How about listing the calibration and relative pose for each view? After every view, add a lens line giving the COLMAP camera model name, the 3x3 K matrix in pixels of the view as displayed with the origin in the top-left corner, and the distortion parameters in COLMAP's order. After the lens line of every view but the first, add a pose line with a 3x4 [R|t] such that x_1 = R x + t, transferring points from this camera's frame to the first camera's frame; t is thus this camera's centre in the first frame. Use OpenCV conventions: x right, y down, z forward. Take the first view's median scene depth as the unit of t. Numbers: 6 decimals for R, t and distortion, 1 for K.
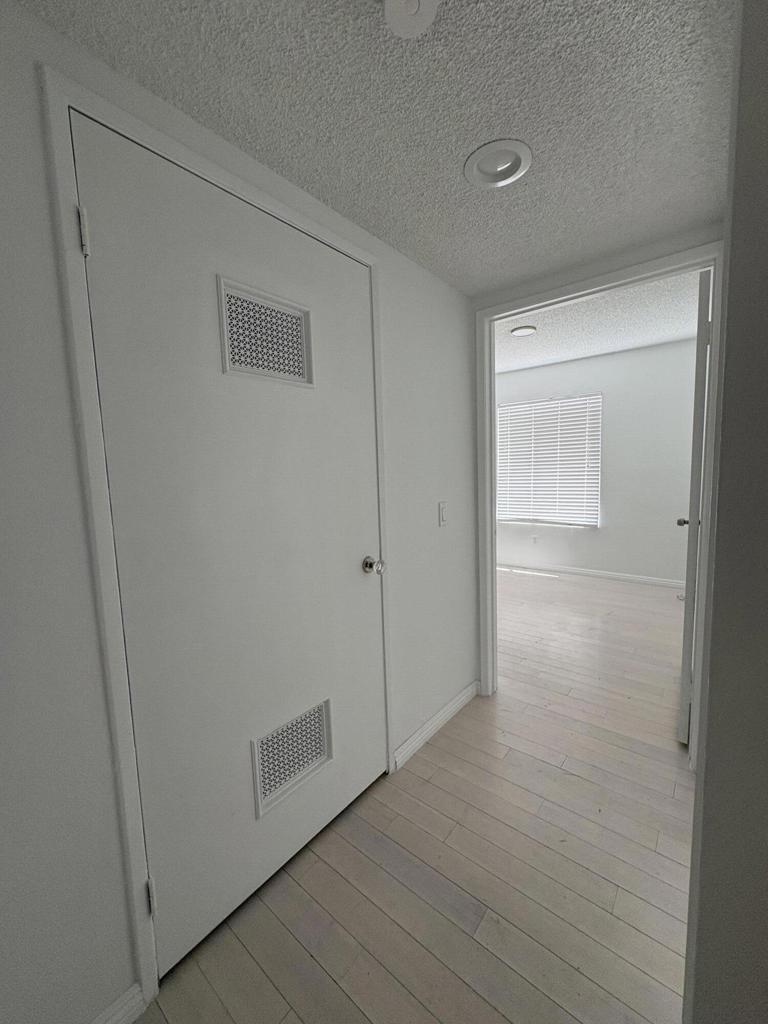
lens RADIAL K [[410.0, 0, 379.9], [0, 410.0, 513.4], [0, 0, 1]] dist [0.001639, 0.000033]
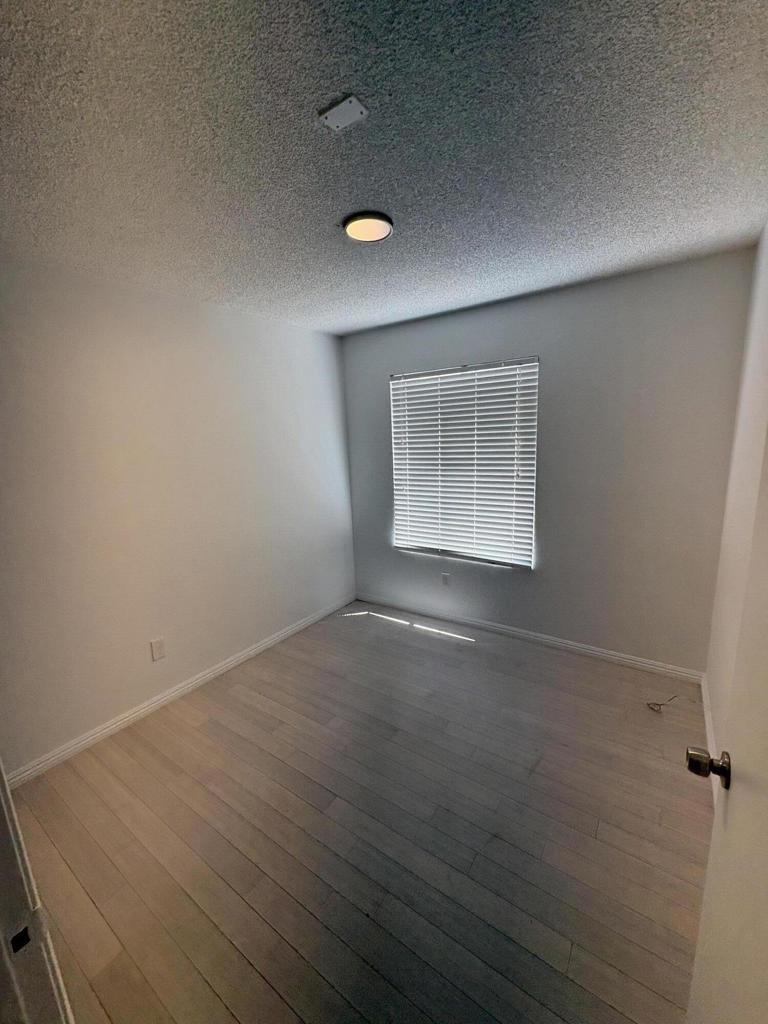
lens RADIAL K [[410.0, 0, 387.6], [0, 410.0, 515.2], [0, 0, 1]] dist [0.001639, 0.000033]
pose [[0.995021, -0.031480, 0.094567, 0.241236], [0.022983, 0.995710, 0.089629, -0.115107], [-0.096982, -0.087010, 0.991476, 0.376692]]
